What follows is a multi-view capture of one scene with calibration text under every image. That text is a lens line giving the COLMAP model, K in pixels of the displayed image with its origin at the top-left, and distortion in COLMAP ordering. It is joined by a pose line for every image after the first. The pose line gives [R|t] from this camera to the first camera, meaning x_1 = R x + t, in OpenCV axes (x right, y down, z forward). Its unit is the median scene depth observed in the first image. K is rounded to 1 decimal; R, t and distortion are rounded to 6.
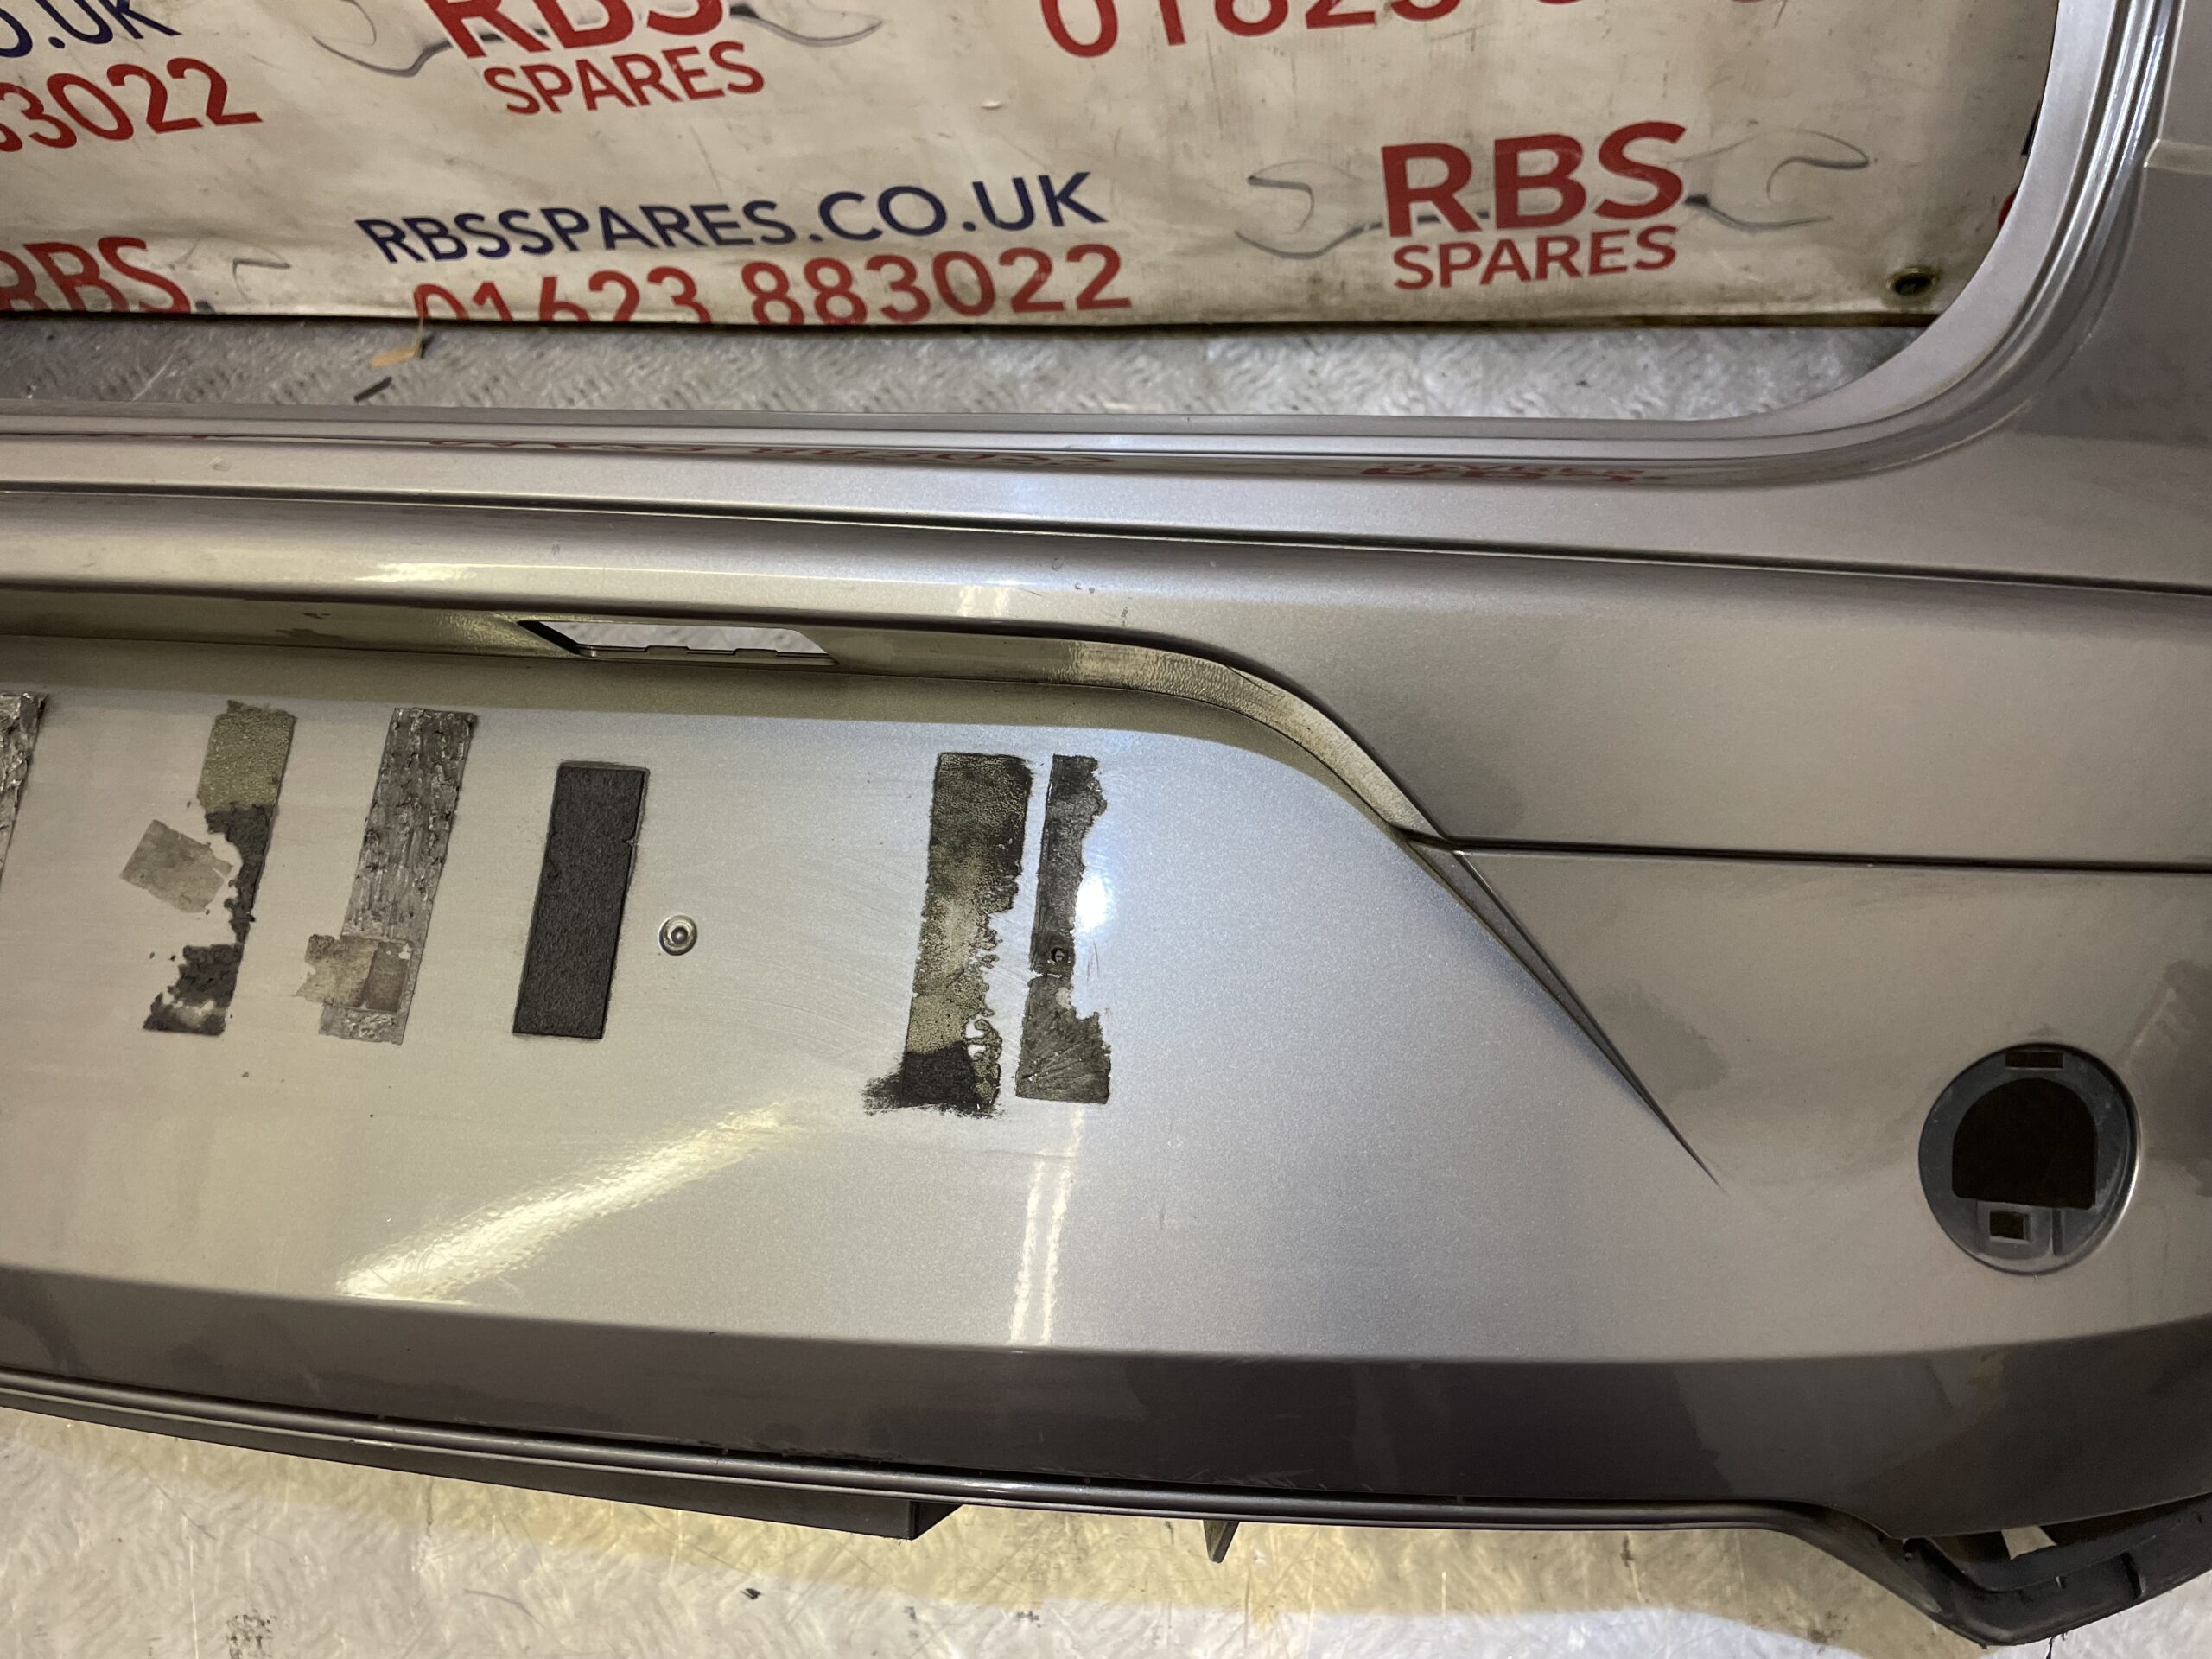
lens RADIAL K [[1662.0, 0, 1128.5], [0, 1662.0, 833.2], [0, 0, 1]] dist [0.055134, -0.076332]
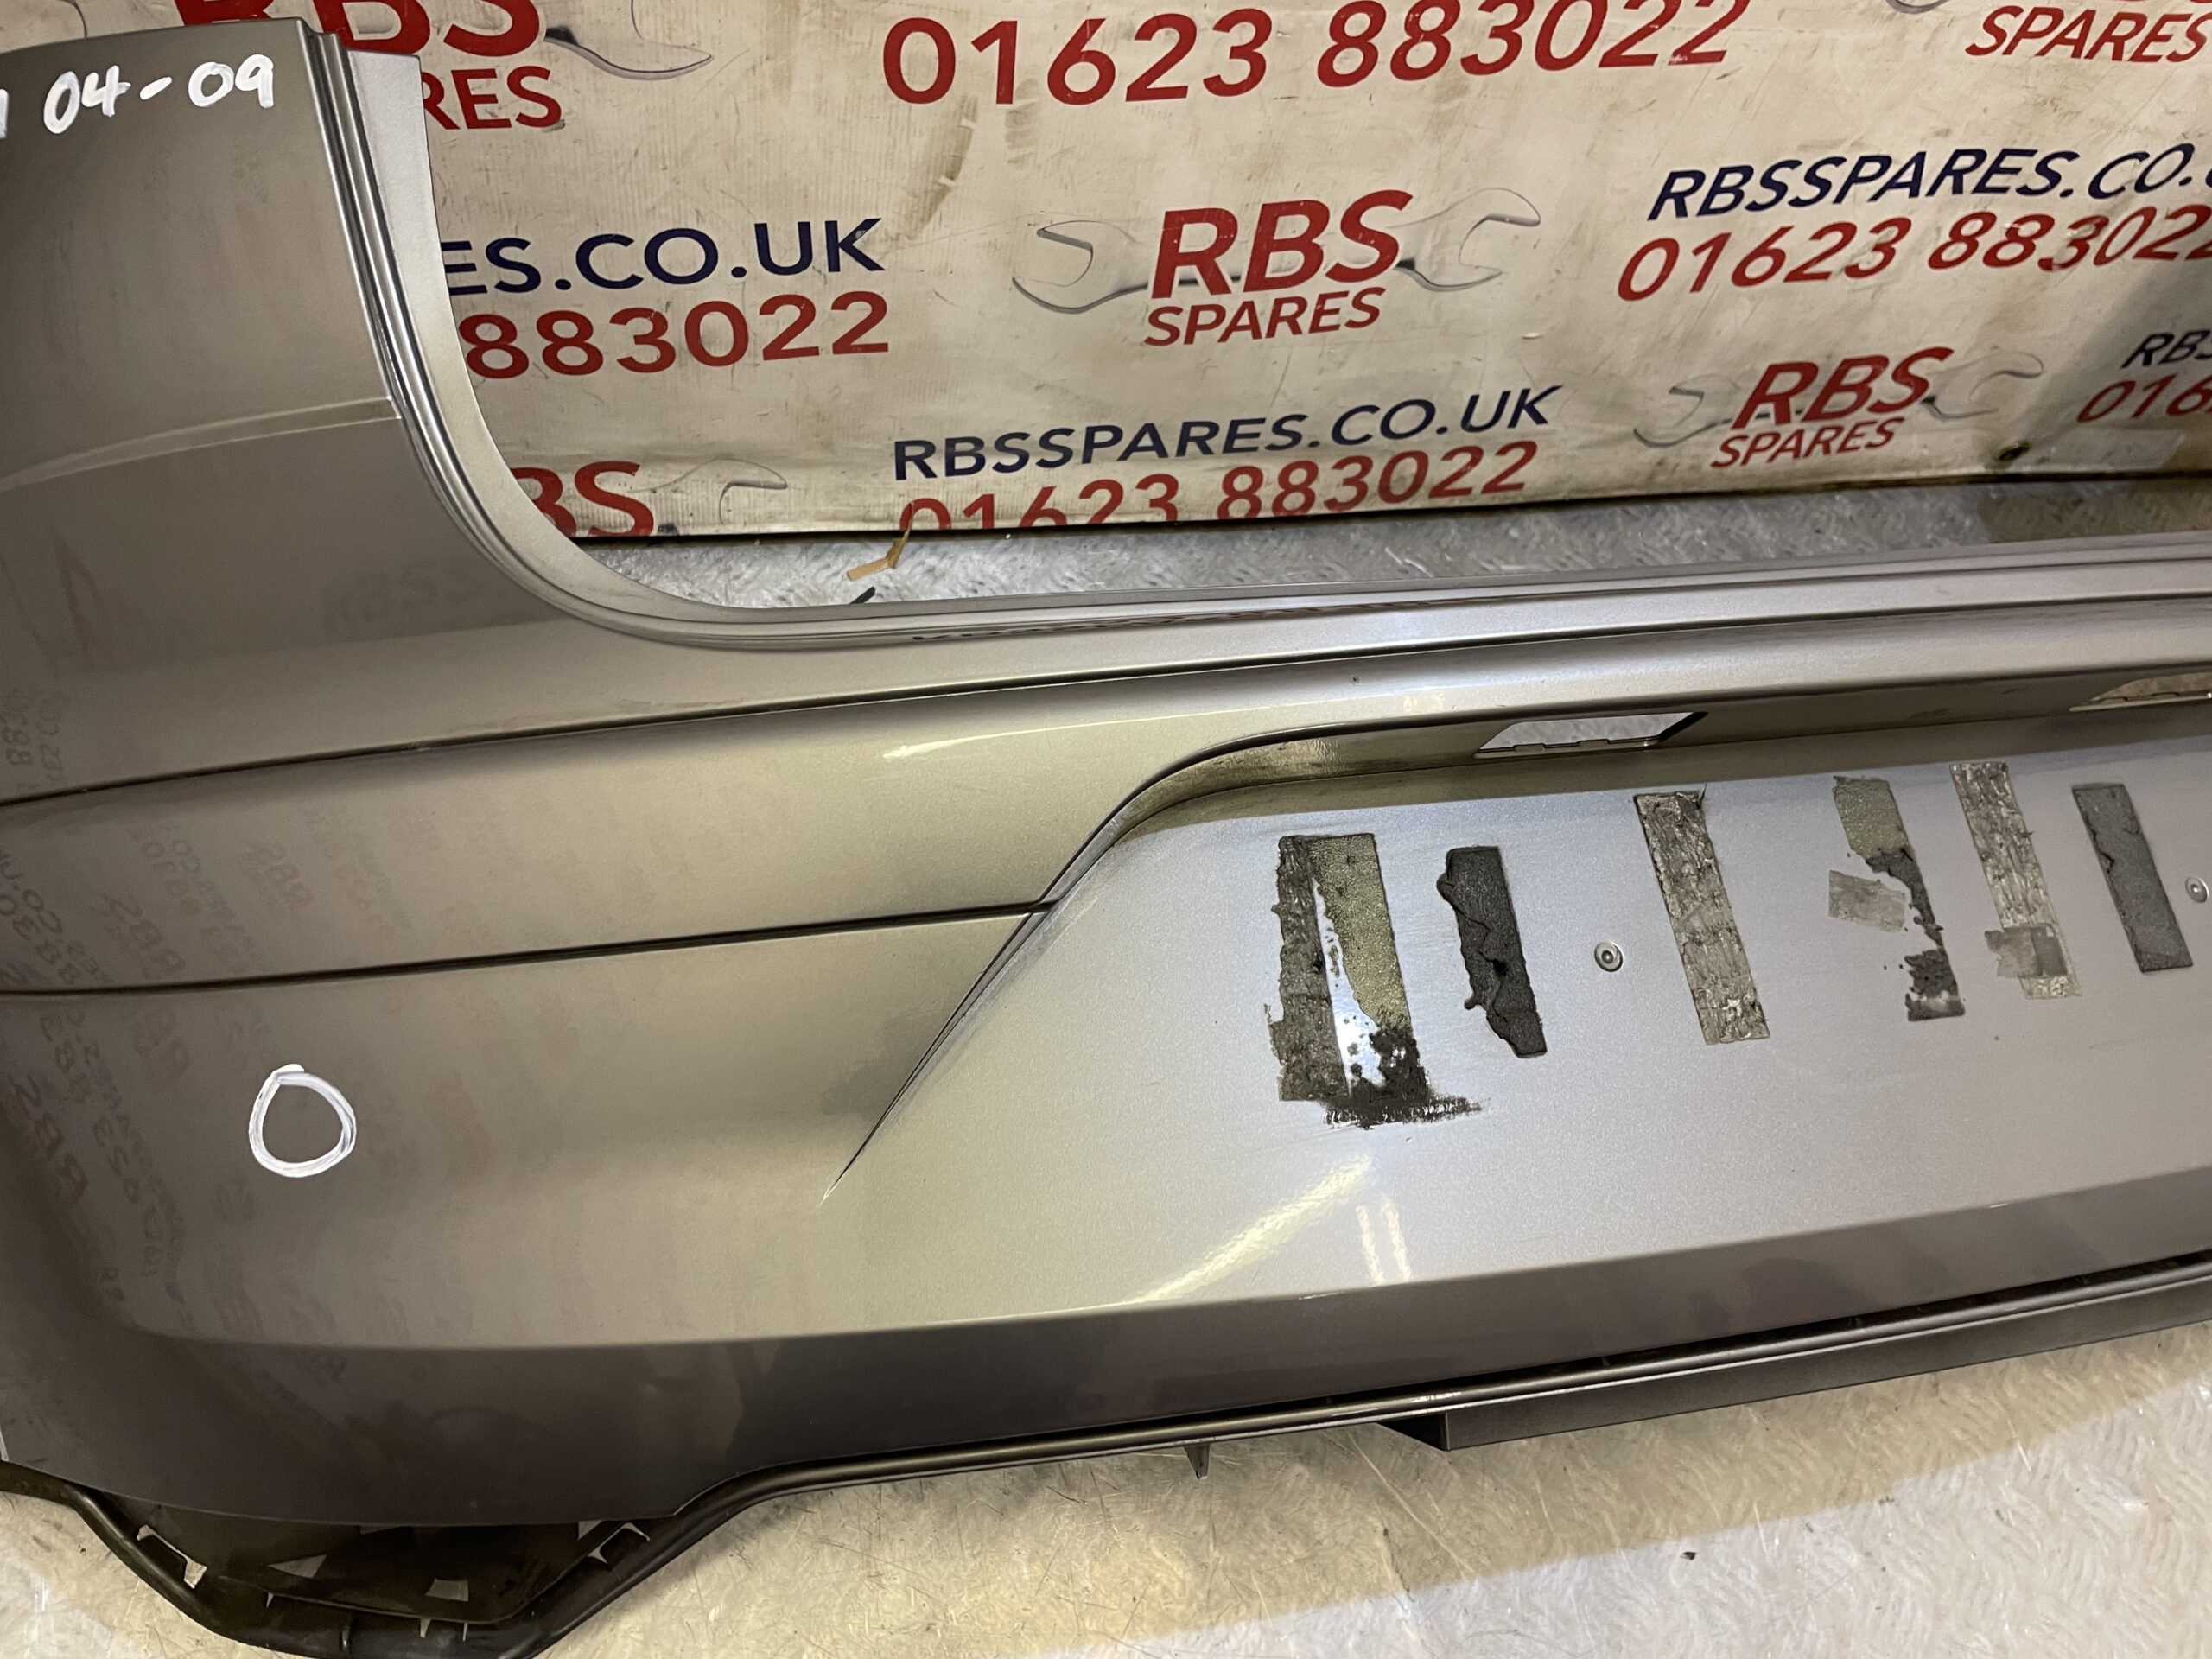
lens RADIAL K [[1662.0, 0, 1099.2], [0, 1662.0, 847.9], [0, 0, 1]] dist [0.055134, -0.076332]
pose [[0.906004, -0.122664, 0.405106, -0.933057], [0.166389, 0.983249, -0.074400, -0.013142], [-0.389194, 0.134812, 0.911237, 0.023398]]
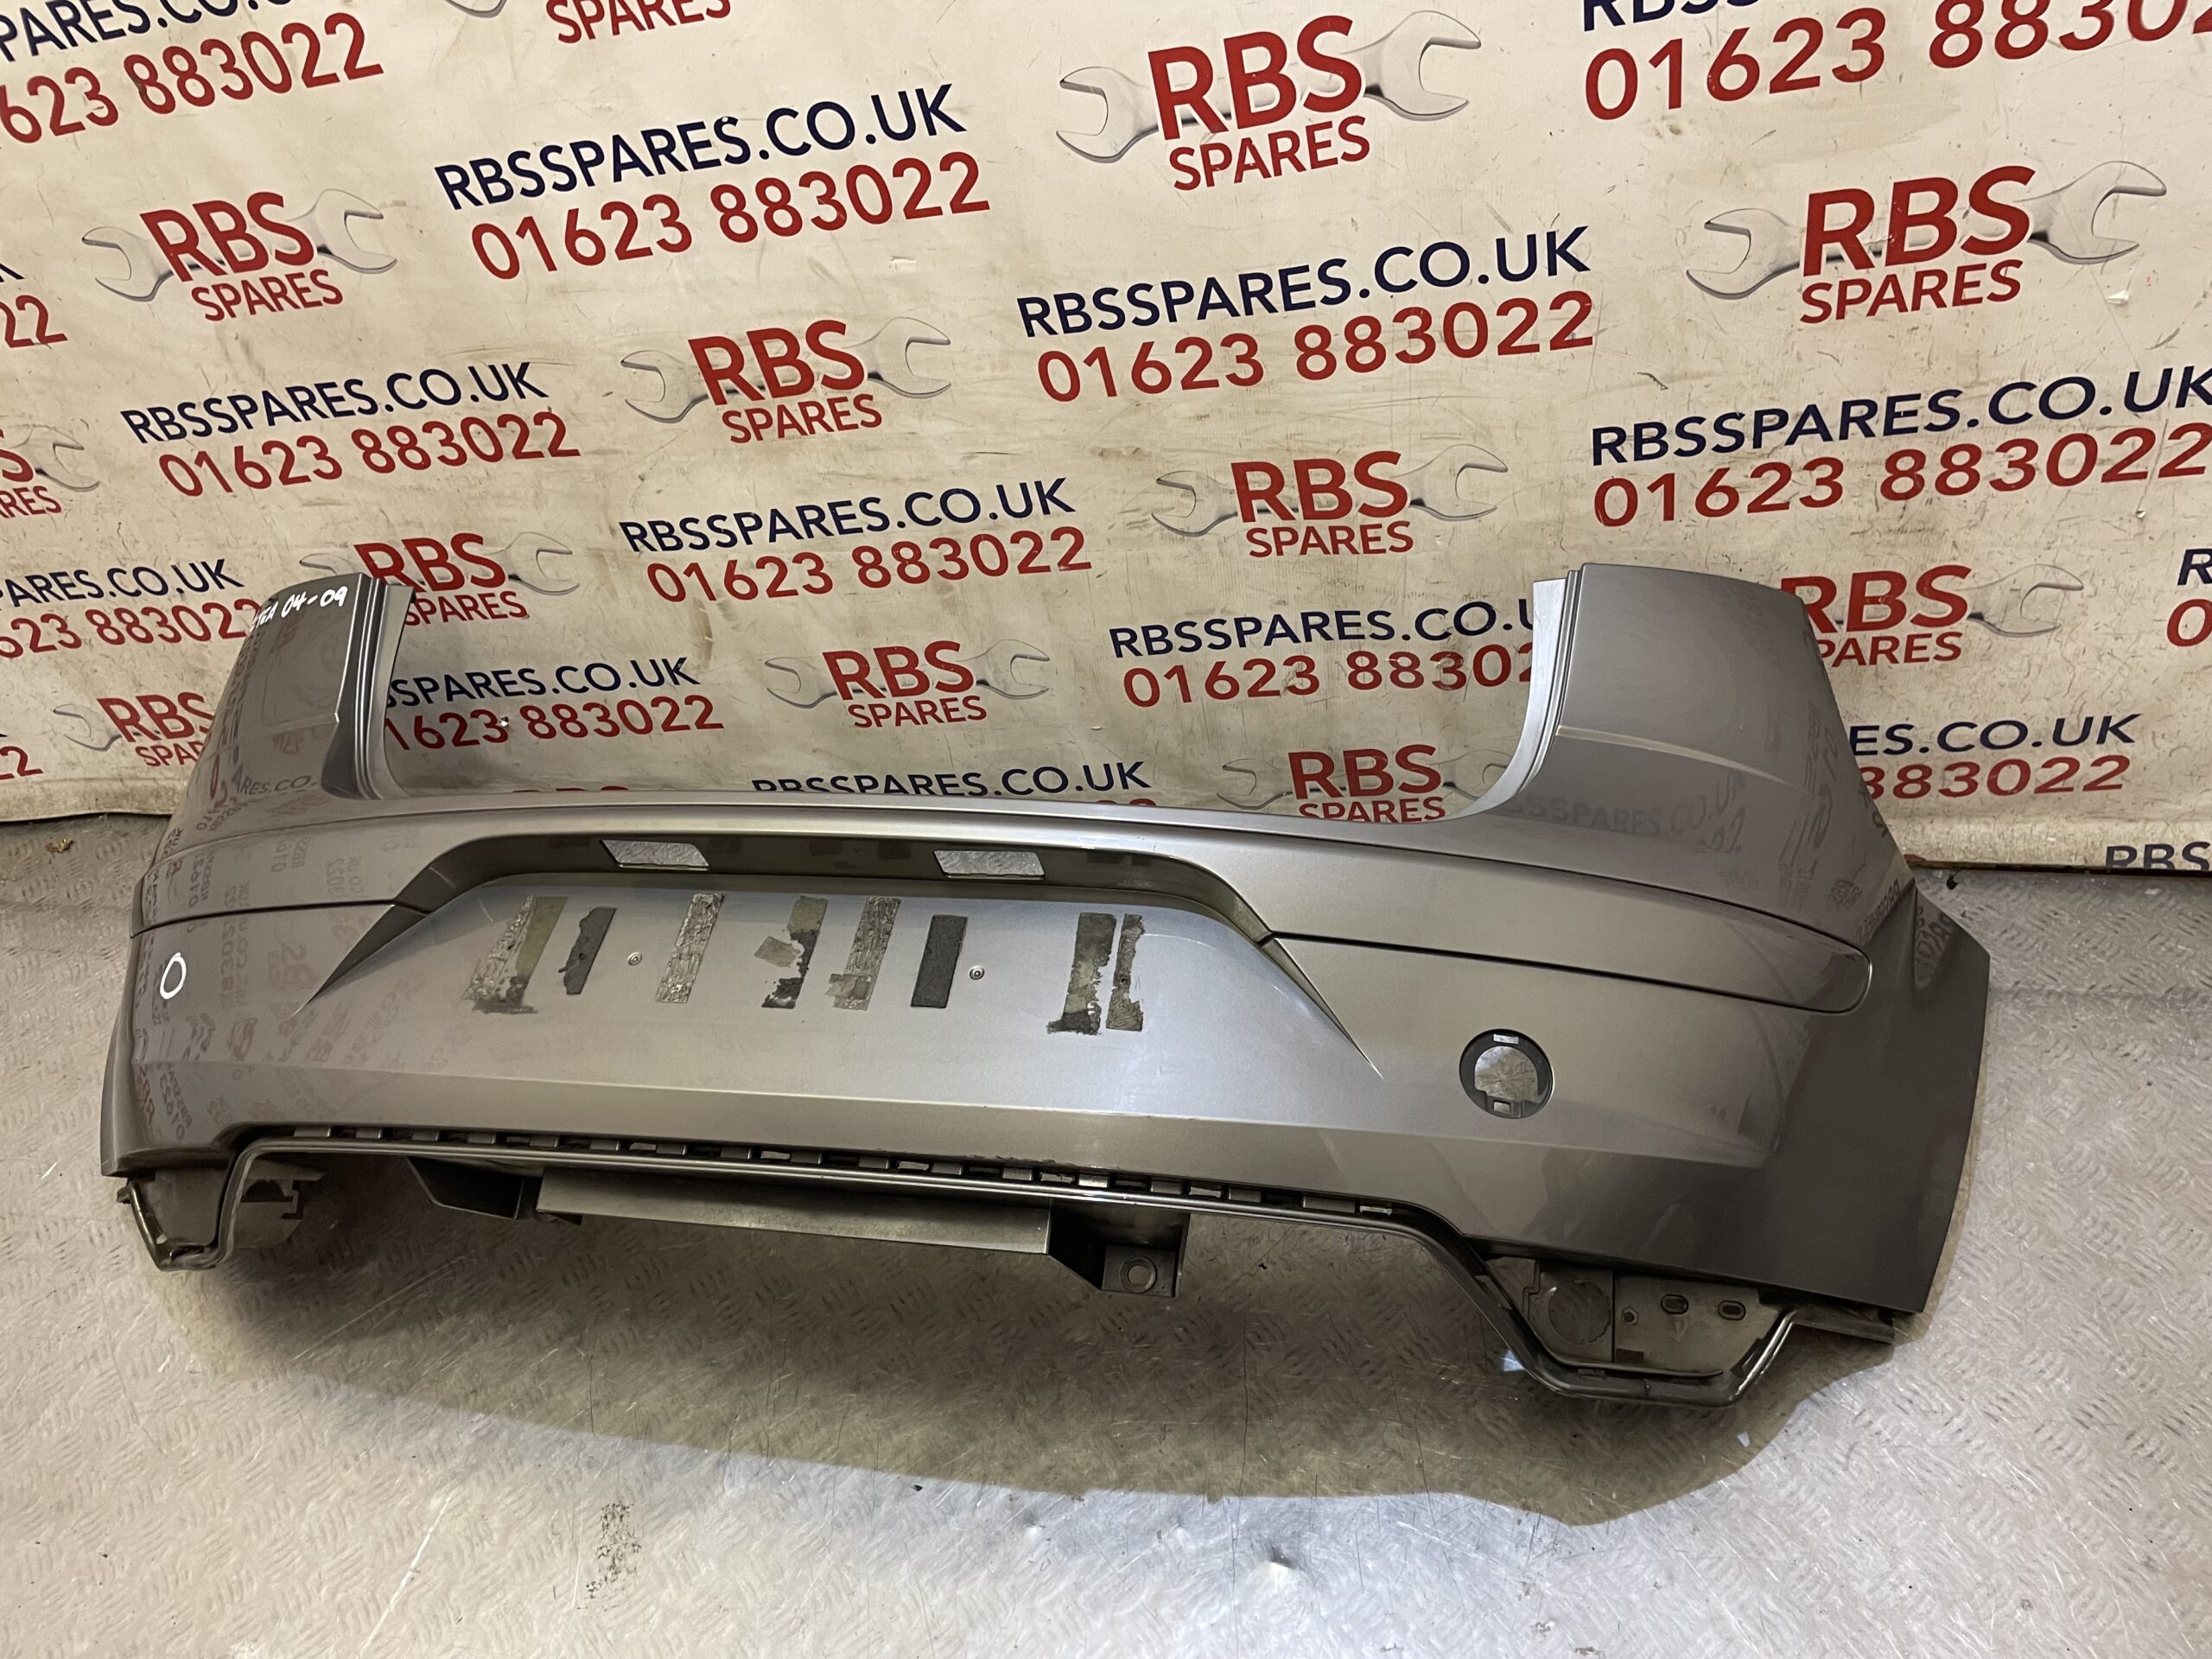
lens RADIAL K [[1662.0, 0, 1116.4], [0, 1662.0, 812.8], [0, 0, 1]] dist [0.055134, -0.076332]
pose [[0.998886, 0.035122, -0.031514, 0.009809], [-0.044982, 0.910517, -0.411018, 0.482080], [0.014258, 0.411977, 0.911082, -0.788283]]
